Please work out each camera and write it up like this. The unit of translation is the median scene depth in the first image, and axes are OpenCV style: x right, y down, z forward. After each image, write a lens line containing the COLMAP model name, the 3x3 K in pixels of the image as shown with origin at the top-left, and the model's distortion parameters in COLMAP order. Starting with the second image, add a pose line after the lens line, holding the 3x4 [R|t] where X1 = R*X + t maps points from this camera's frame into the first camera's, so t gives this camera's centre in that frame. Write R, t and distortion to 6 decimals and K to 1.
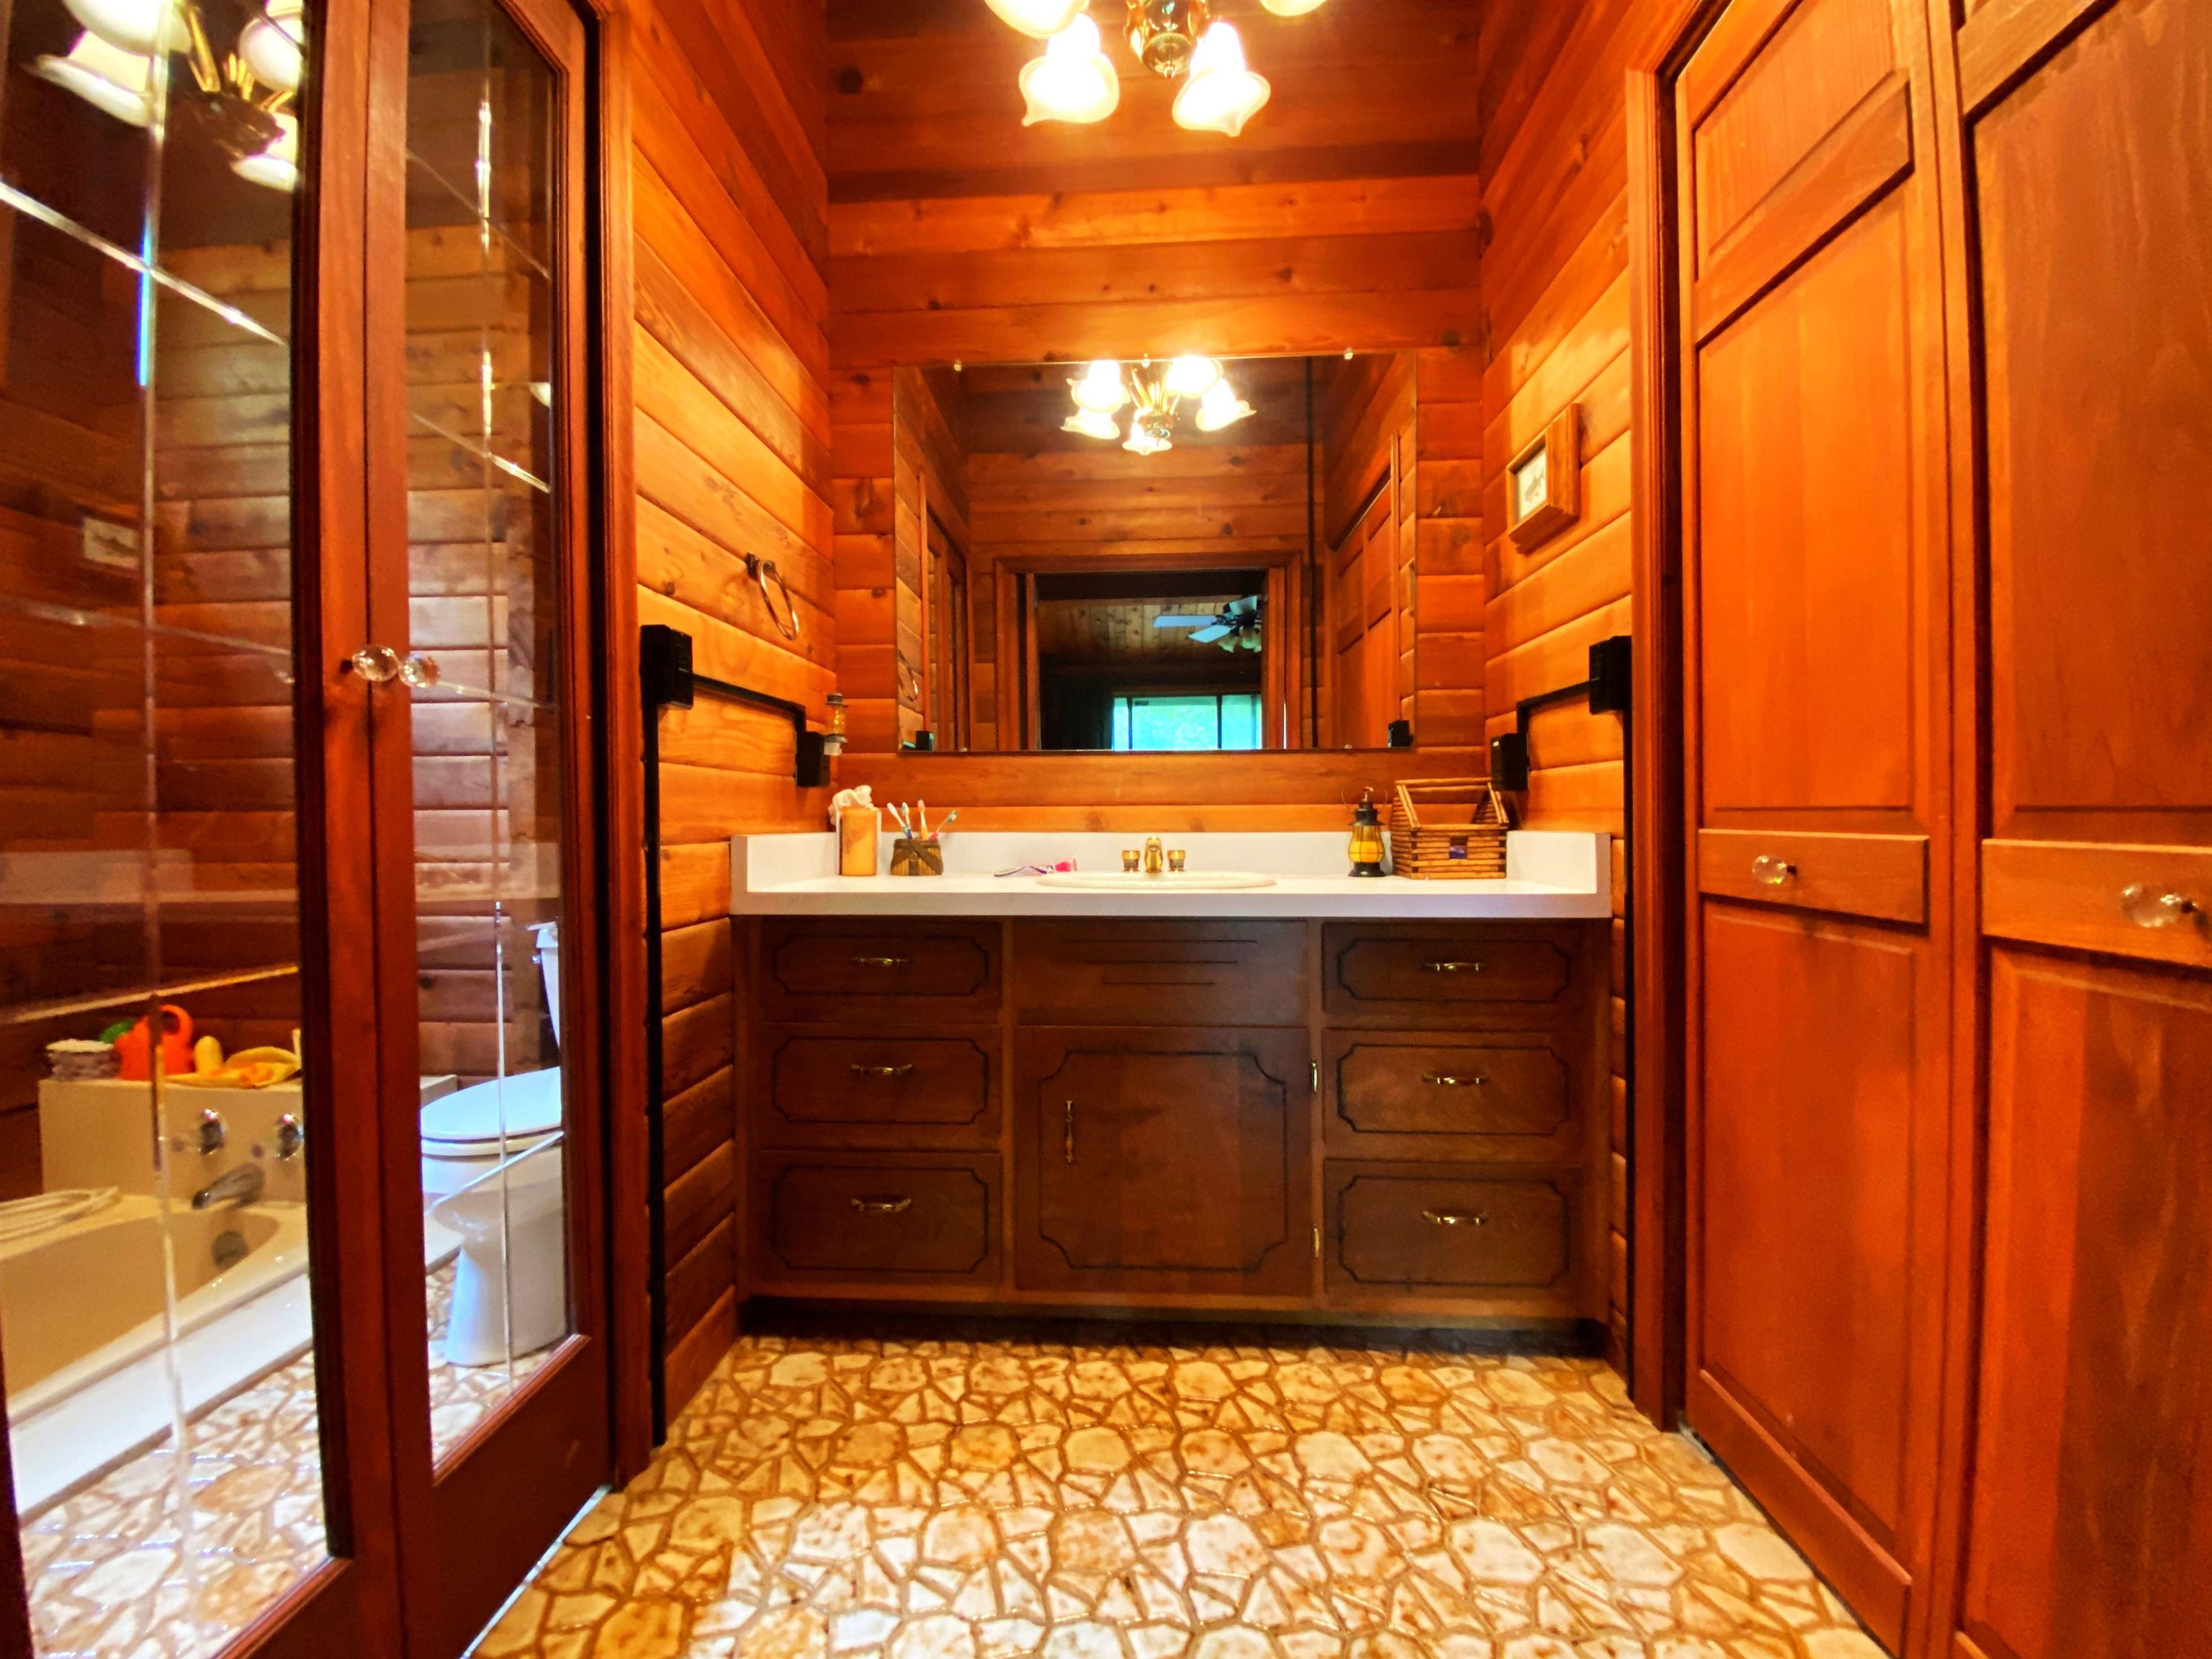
lens RADIAL K [[898.3, 0, 1095.4], [0, 898.3, 823.0], [0, 0, 1]] dist [0.012548, -0.017459]
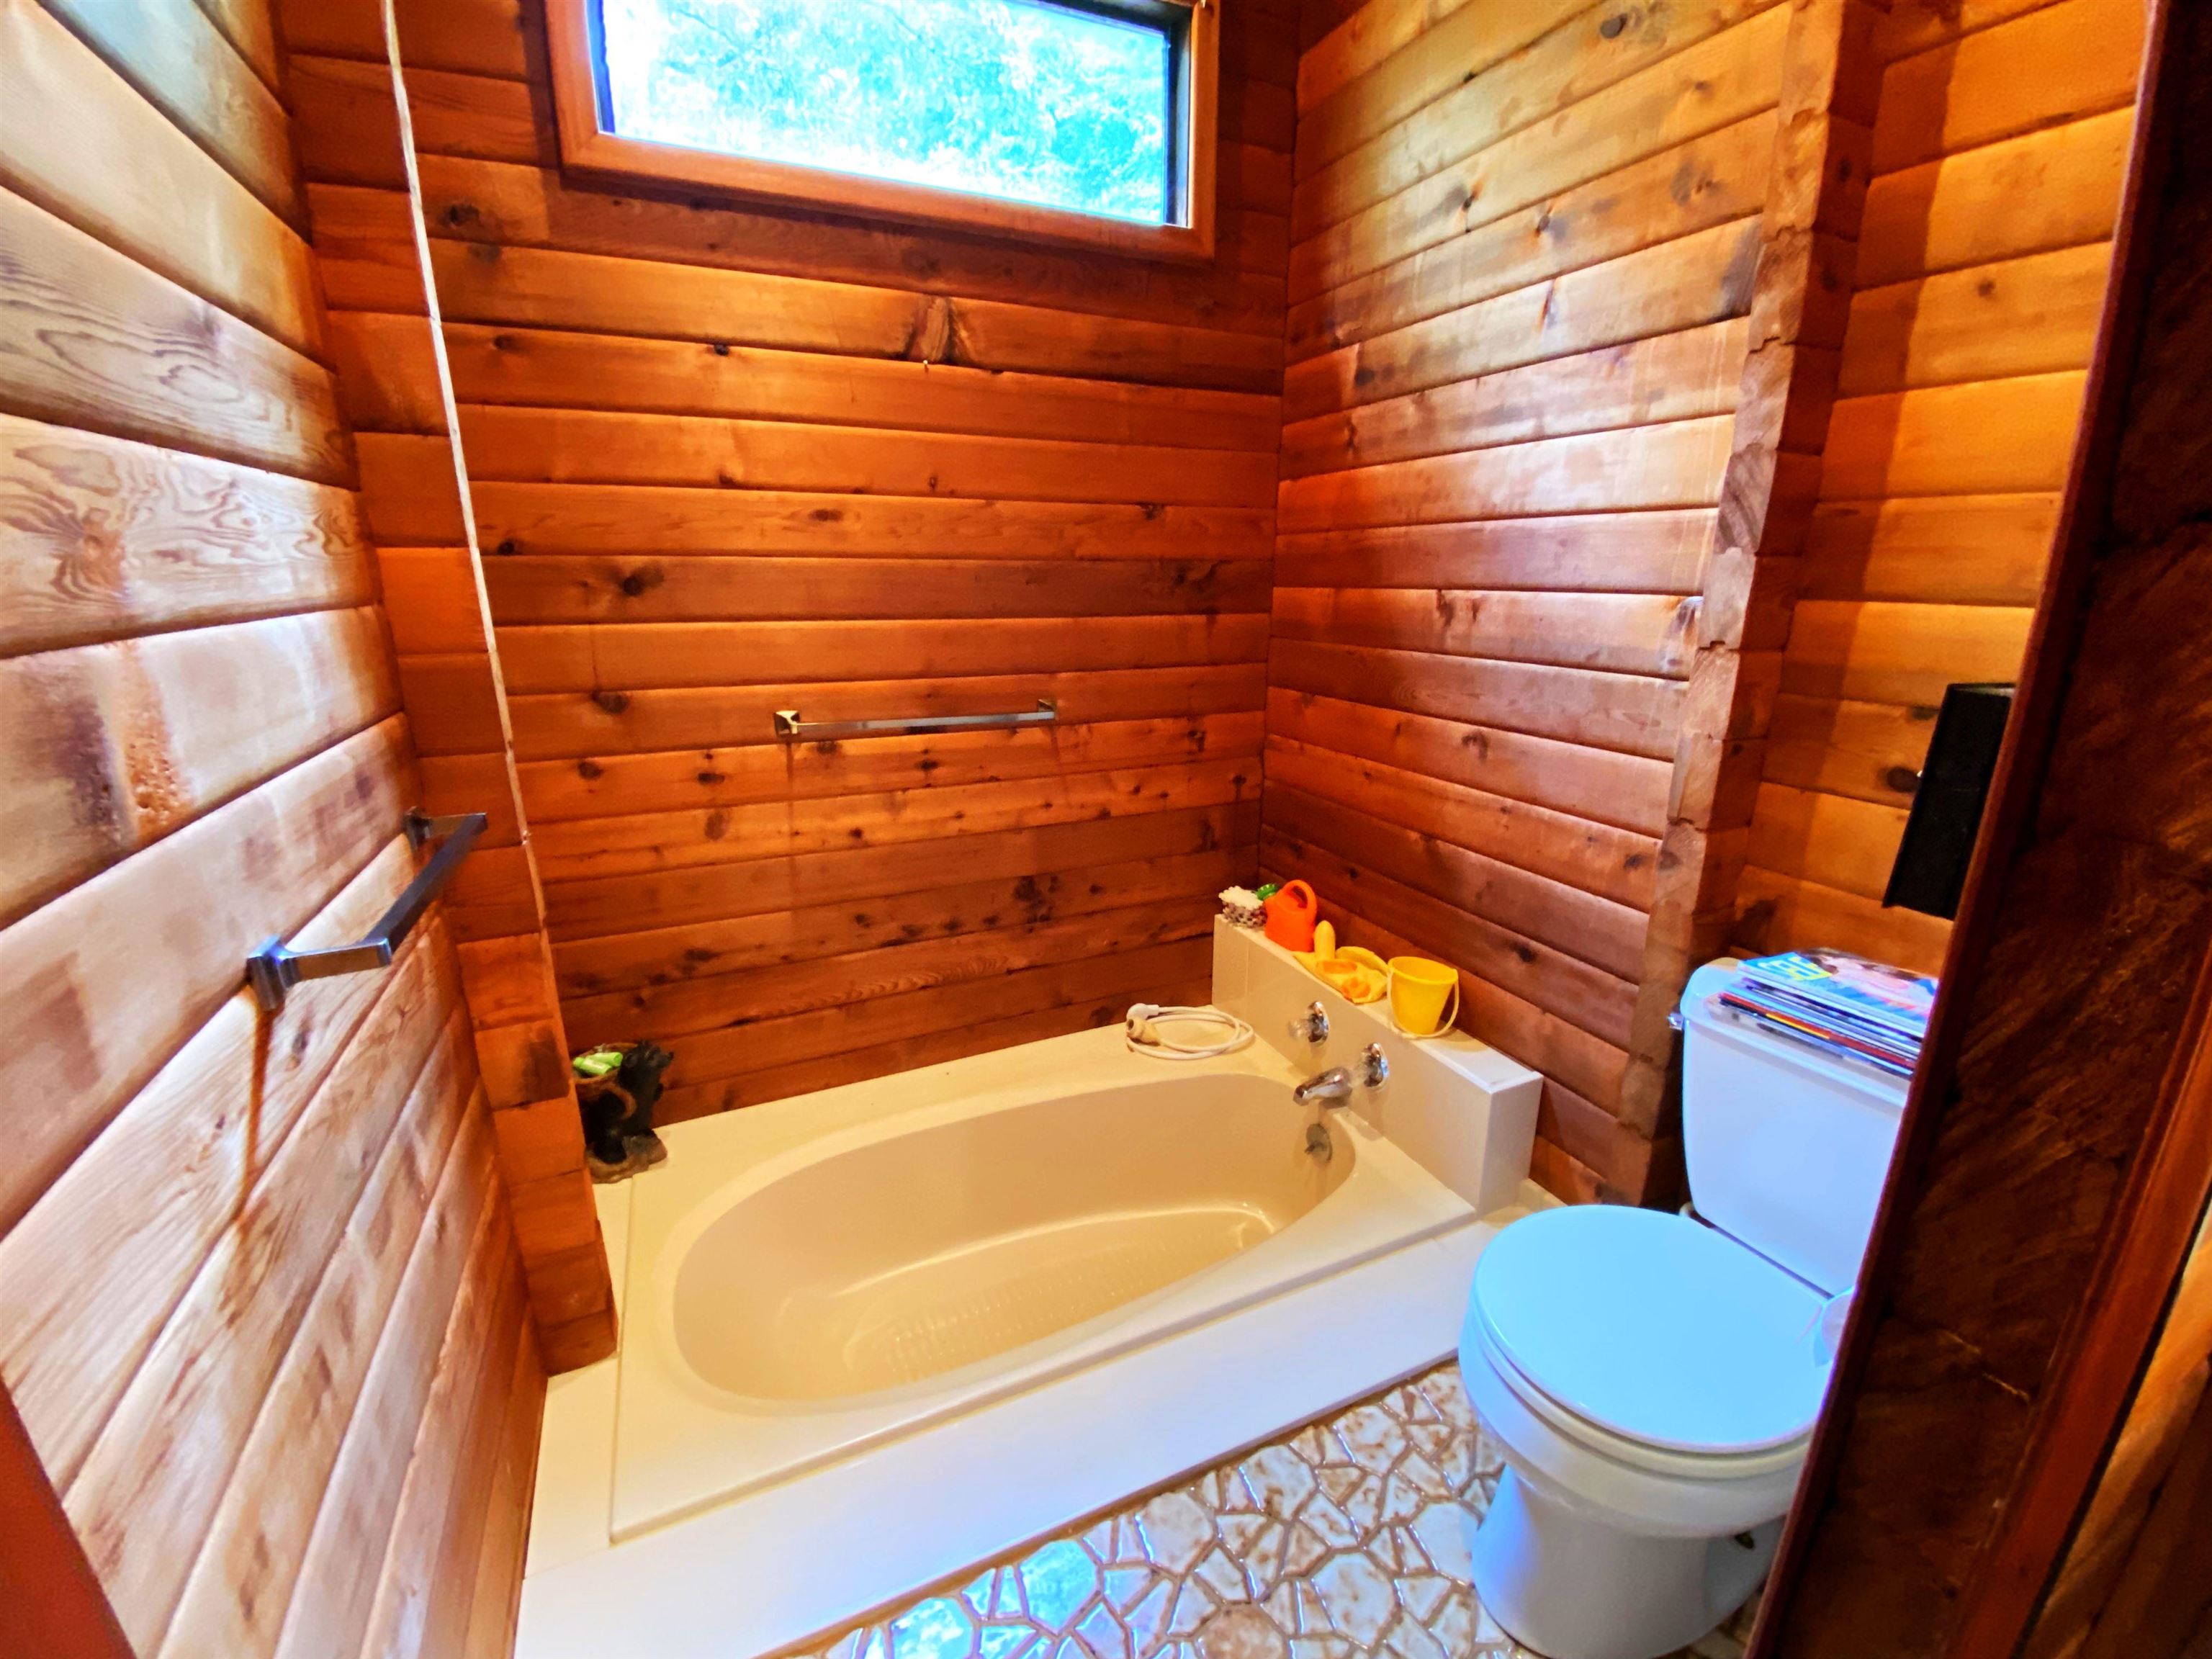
lens RADIAL K [[898.3, 0, 1095.4], [0, 898.3, 823.0], [0, 0, 1]] dist [0.012548, -0.017459]
pose [[0.463910, 0.245164, -0.851283, -0.295099], [-0.007378, 0.961979, 0.273023, -0.164123], [0.885852, -0.120377, 0.448080, 0.349684]]
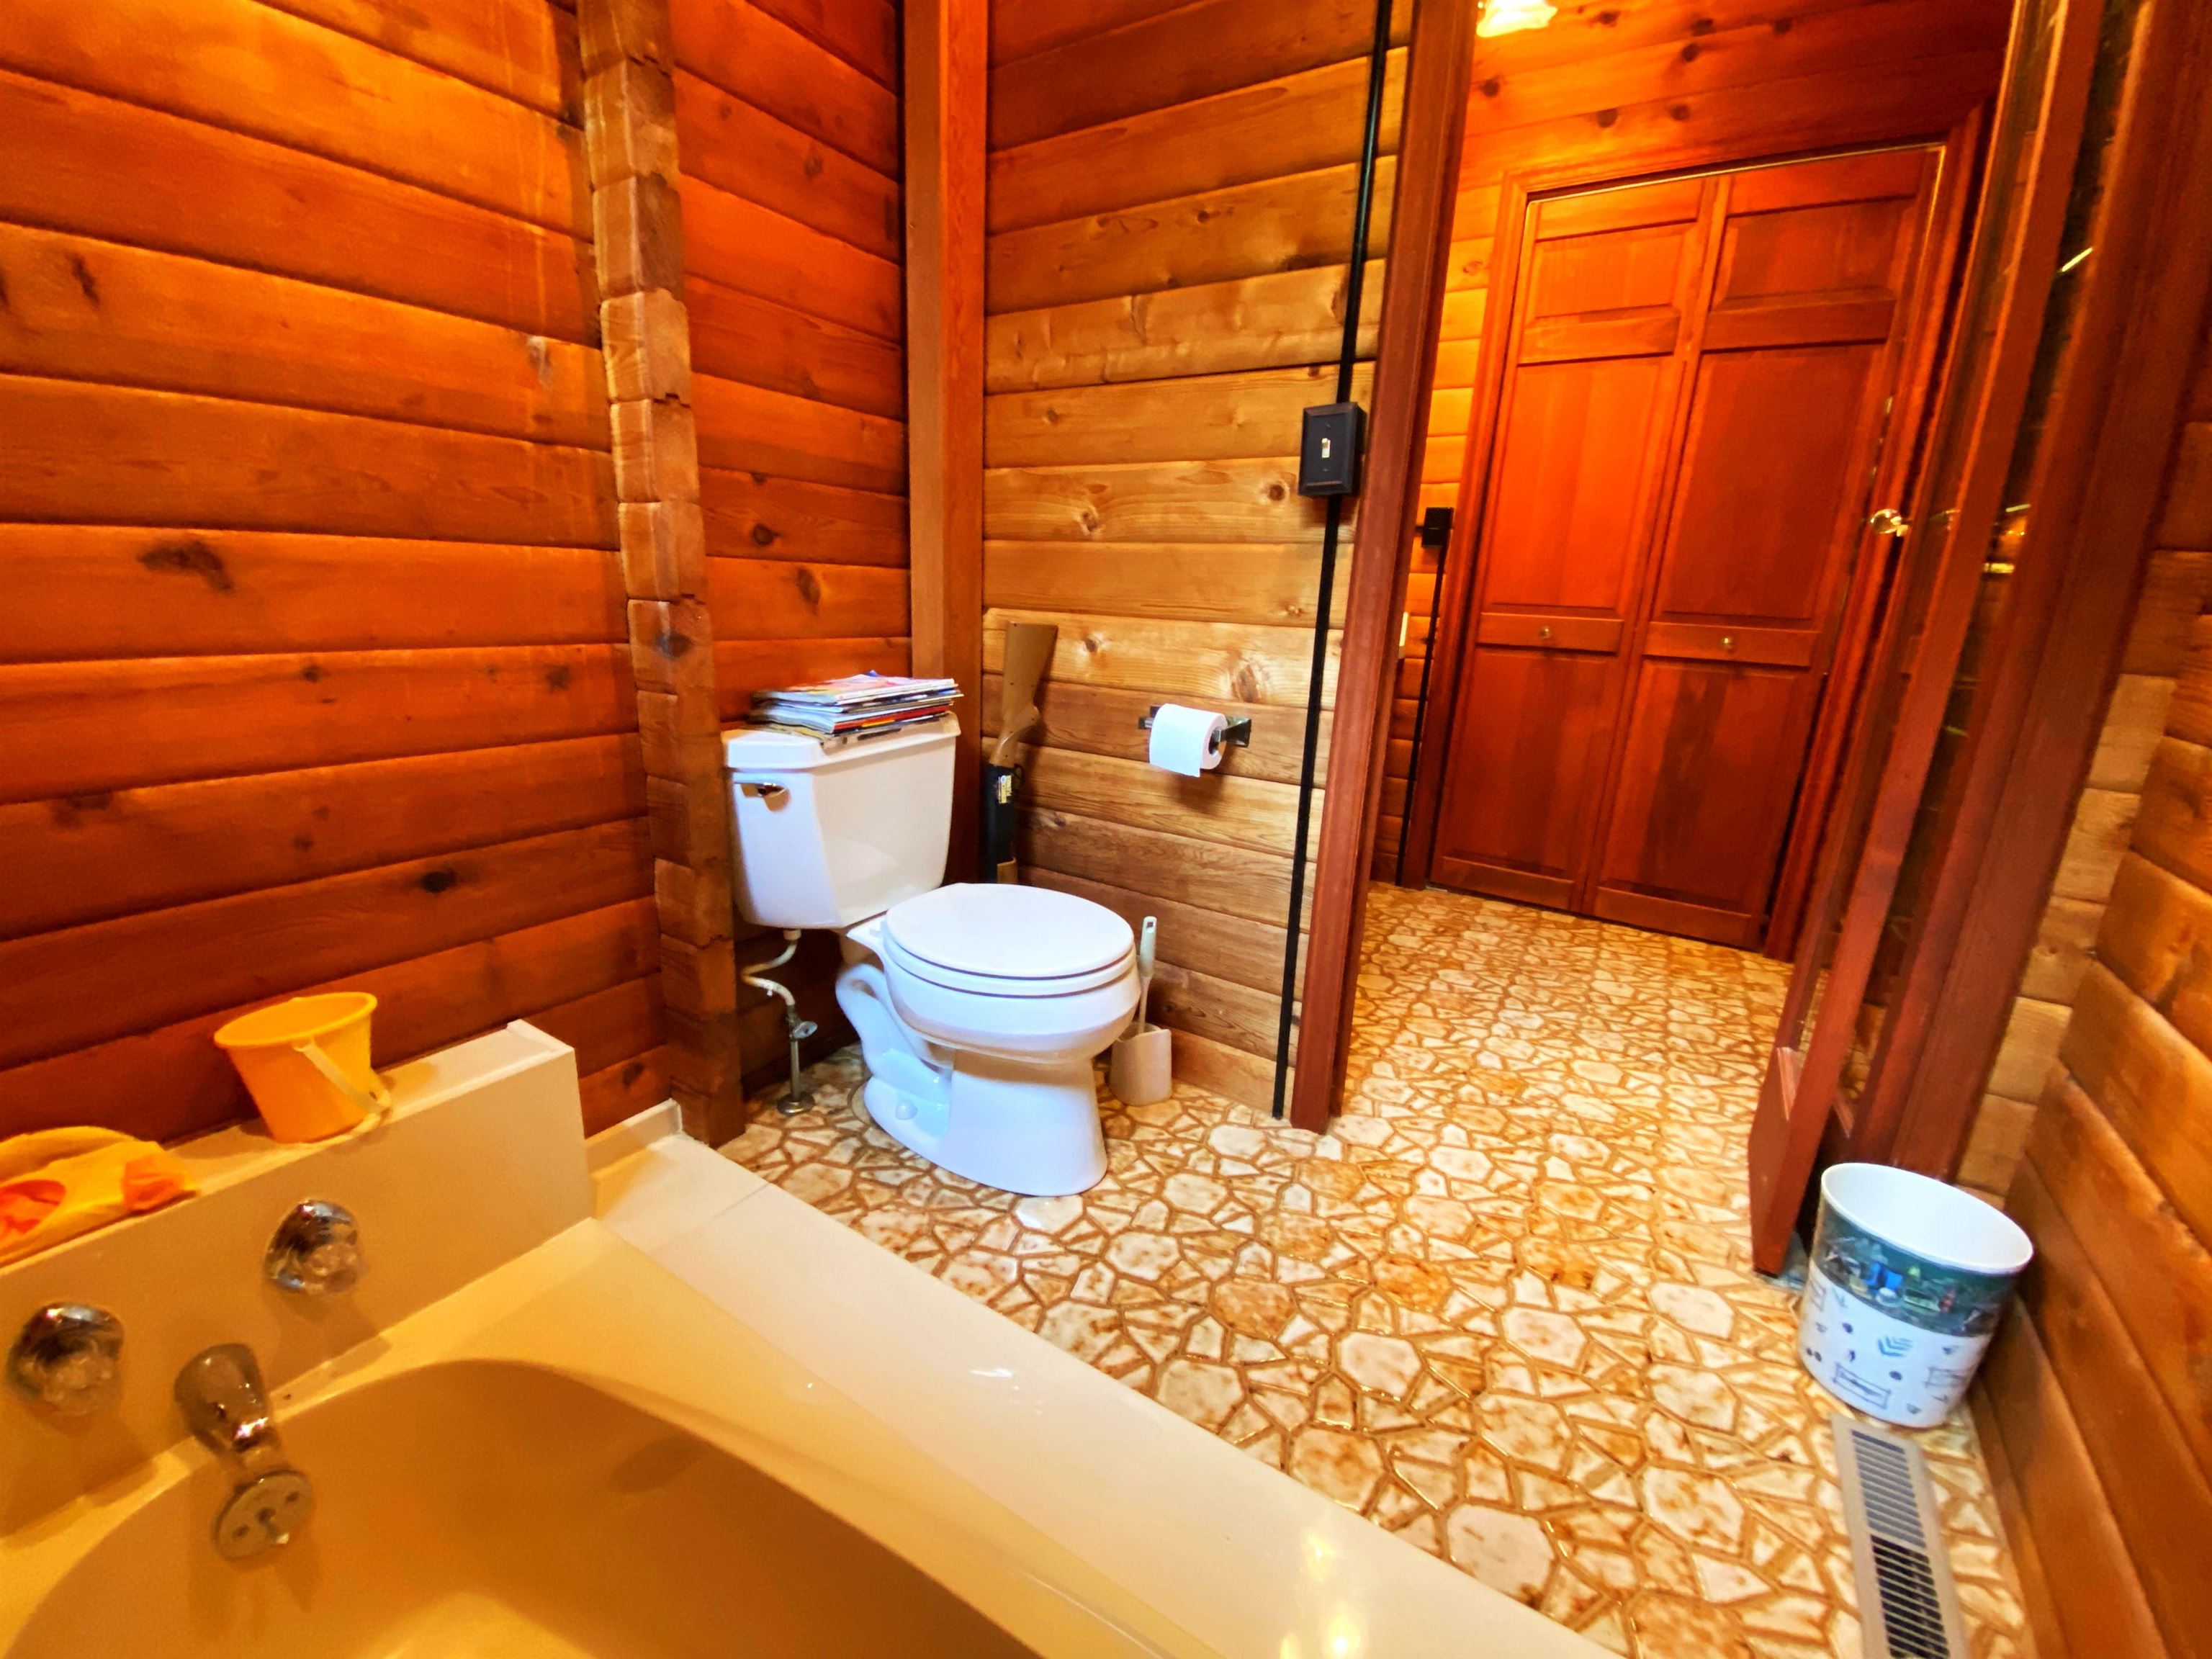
lens RADIAL K [[898.3, 0, 1095.4], [0, 898.3, 823.0], [0, 0, 1]] dist [0.012548, -0.017459]
pose [[0.489877, -0.196385, 0.849384, -1.089329], [-0.039004, 0.968385, 0.246394, -0.000239], [-0.870919, -0.153832, 0.466729, 0.465932]]
